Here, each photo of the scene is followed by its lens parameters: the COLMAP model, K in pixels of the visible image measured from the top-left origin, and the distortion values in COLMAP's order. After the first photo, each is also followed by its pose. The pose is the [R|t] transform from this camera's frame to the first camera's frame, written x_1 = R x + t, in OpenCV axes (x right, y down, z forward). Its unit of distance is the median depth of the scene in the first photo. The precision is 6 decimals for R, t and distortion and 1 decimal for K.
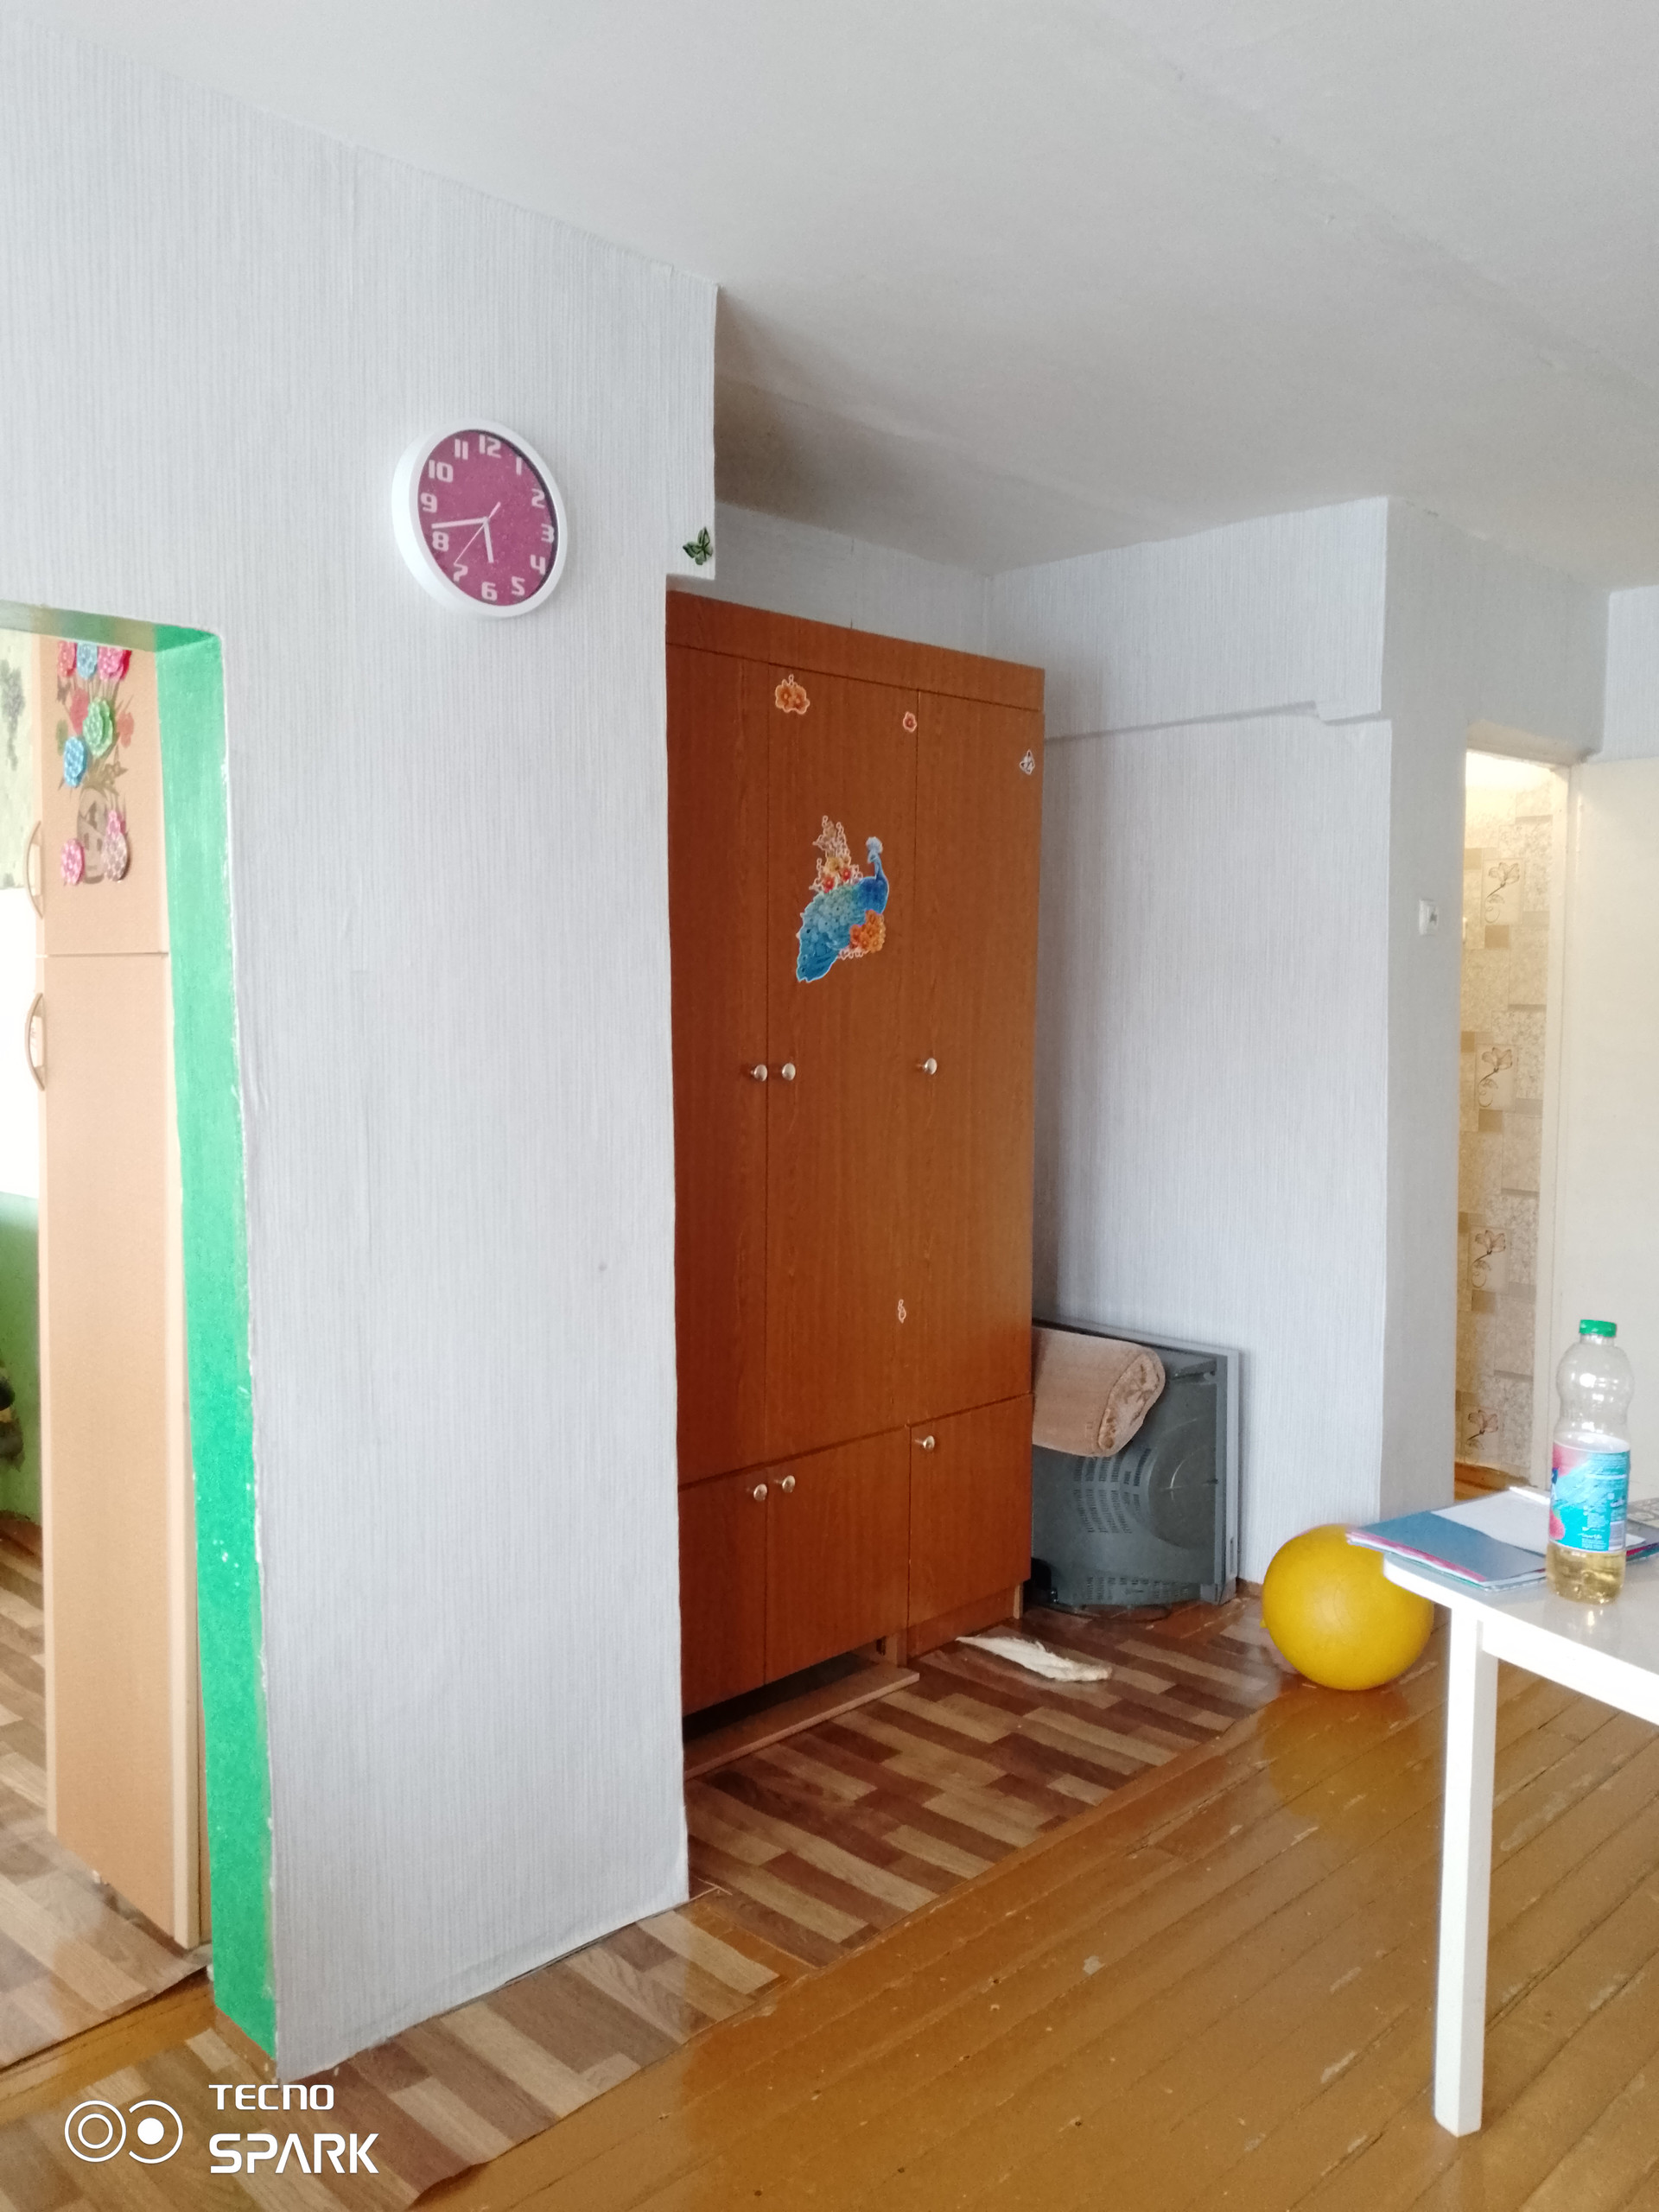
lens RADIAL K [[1731.5, 0, 852.8], [0, 1731.5, 1101.4], [0, 0, 1]] dist [0.032585, -0.055148]
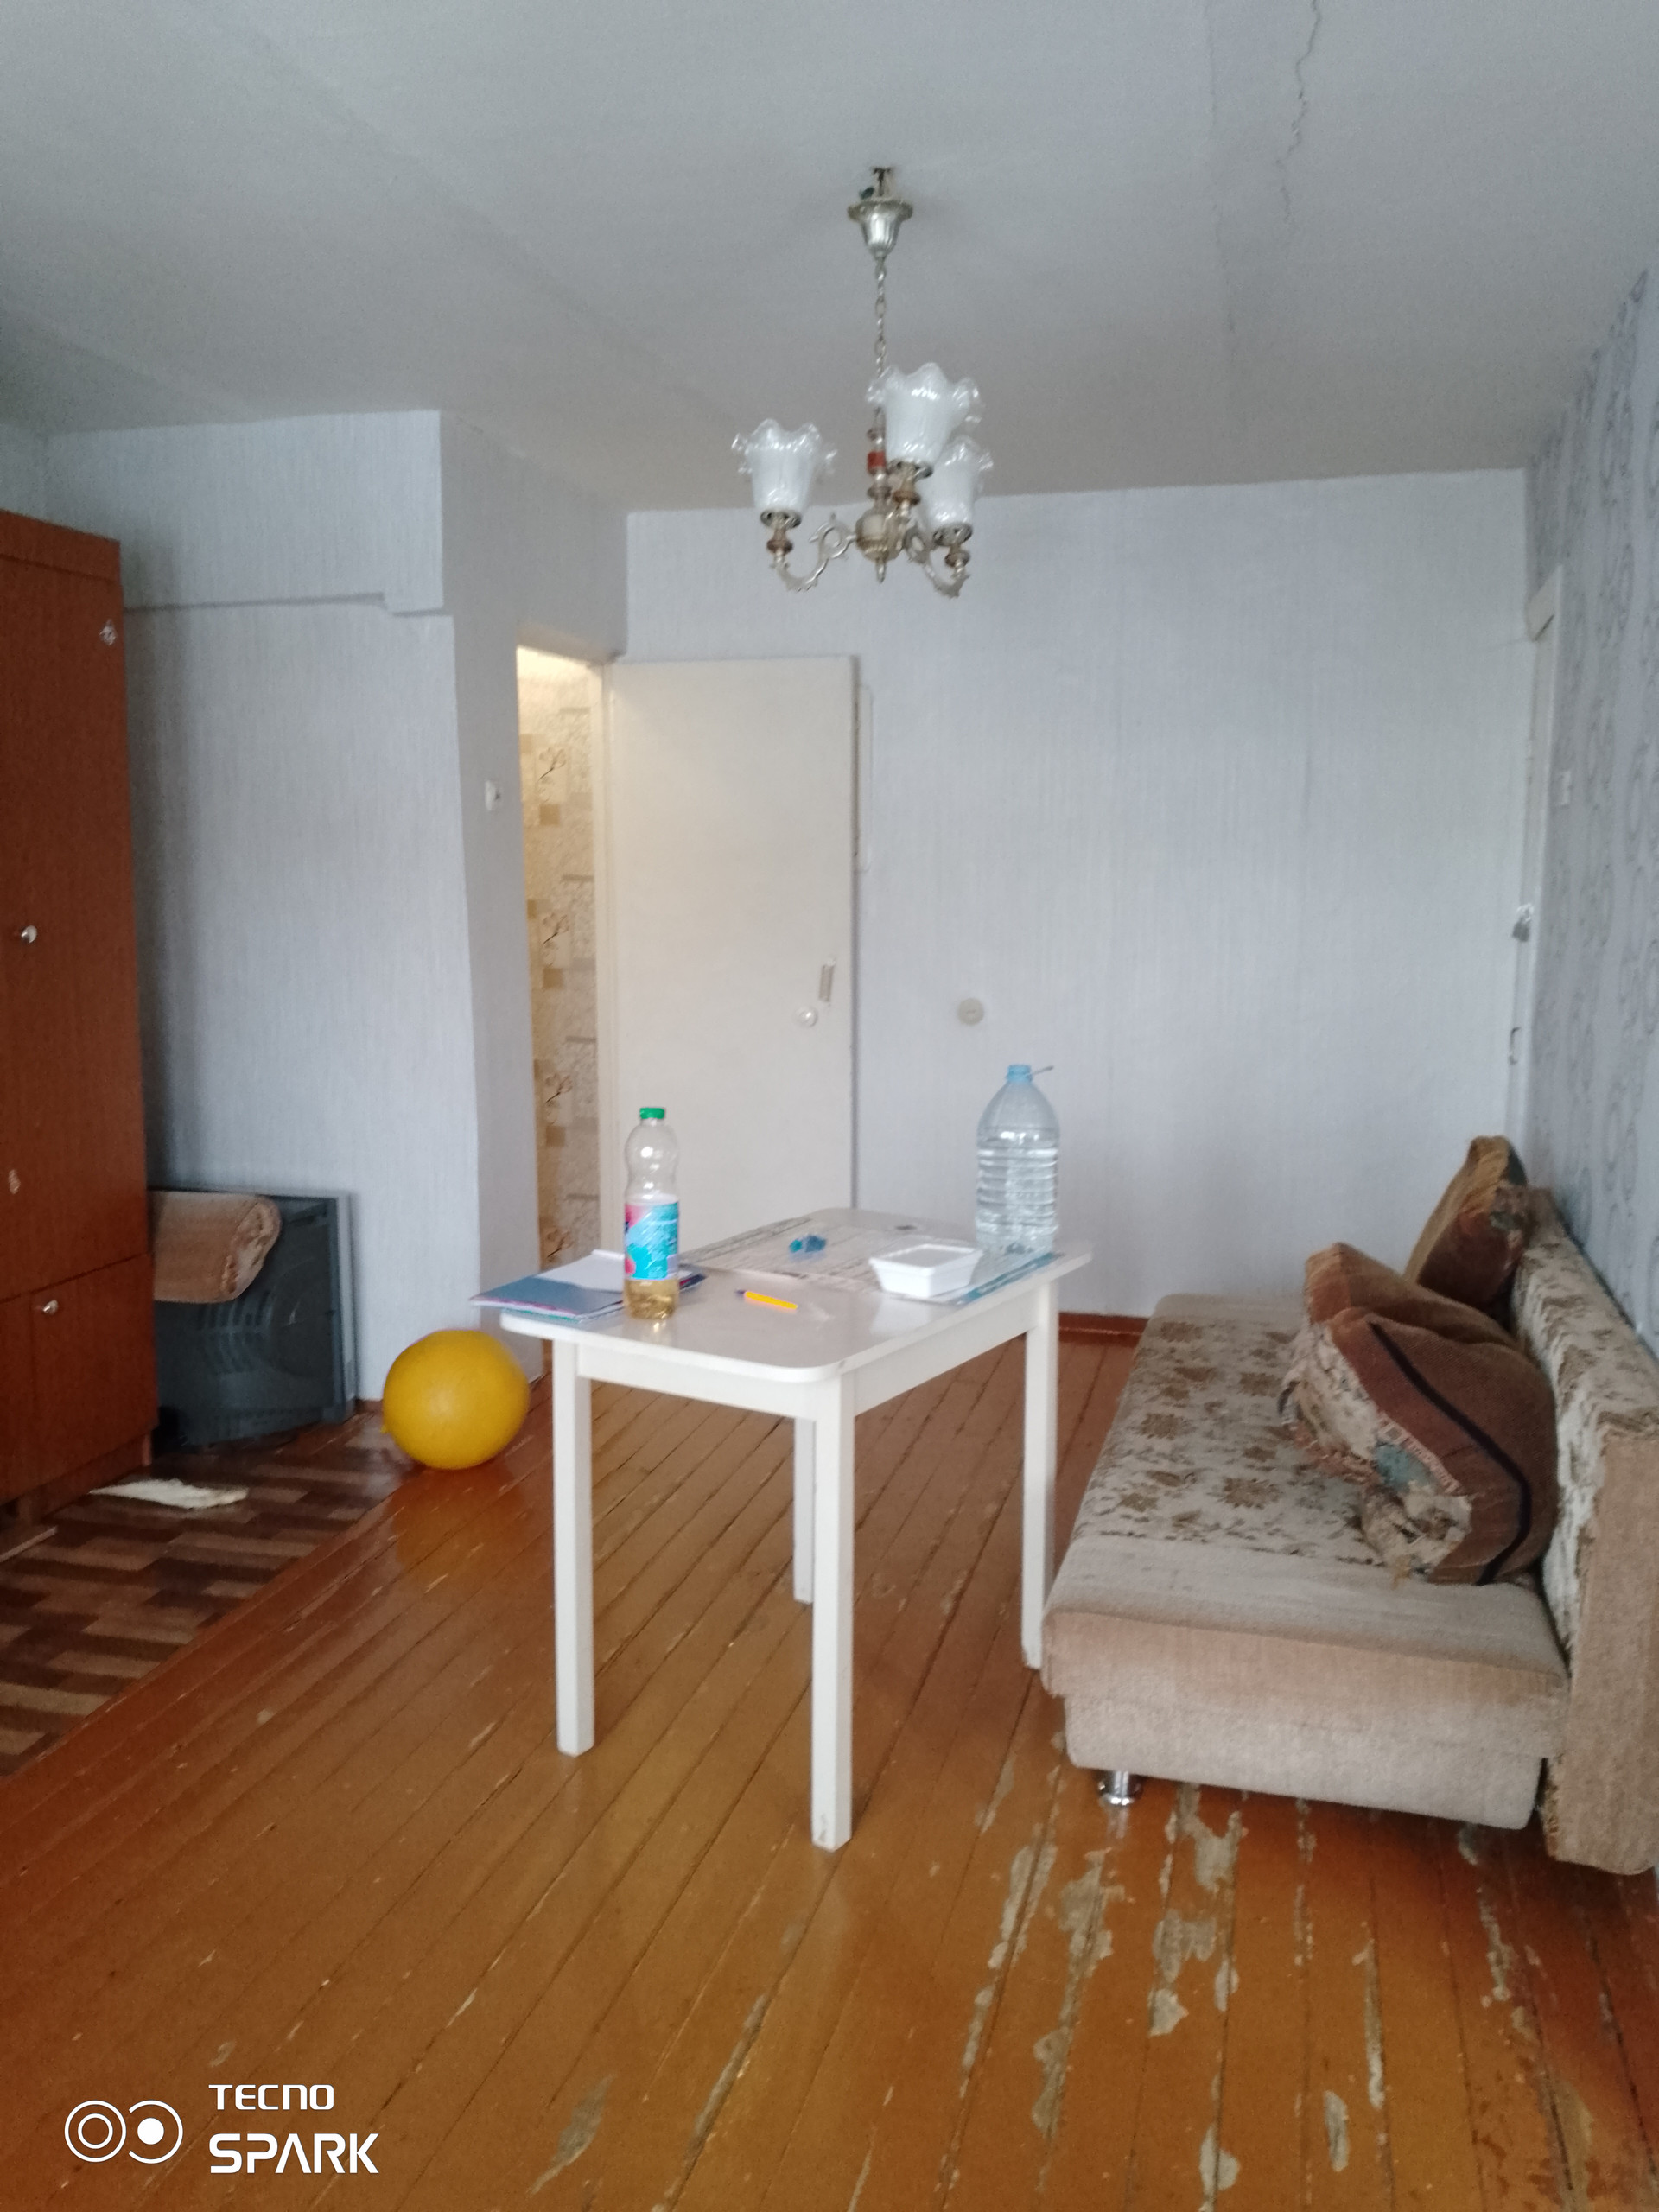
lens RADIAL K [[1812.6, 0, 834.3], [0, 1812.6, 1096.5], [0, 0, 1]] dist [0.151309, -0.358087]
pose [[0.869728, -0.065415, 0.489176, -0.075138], [0.037265, 0.997052, 0.067075, 0.018529], [-0.492122, -0.040108, 0.869602, -0.160242]]
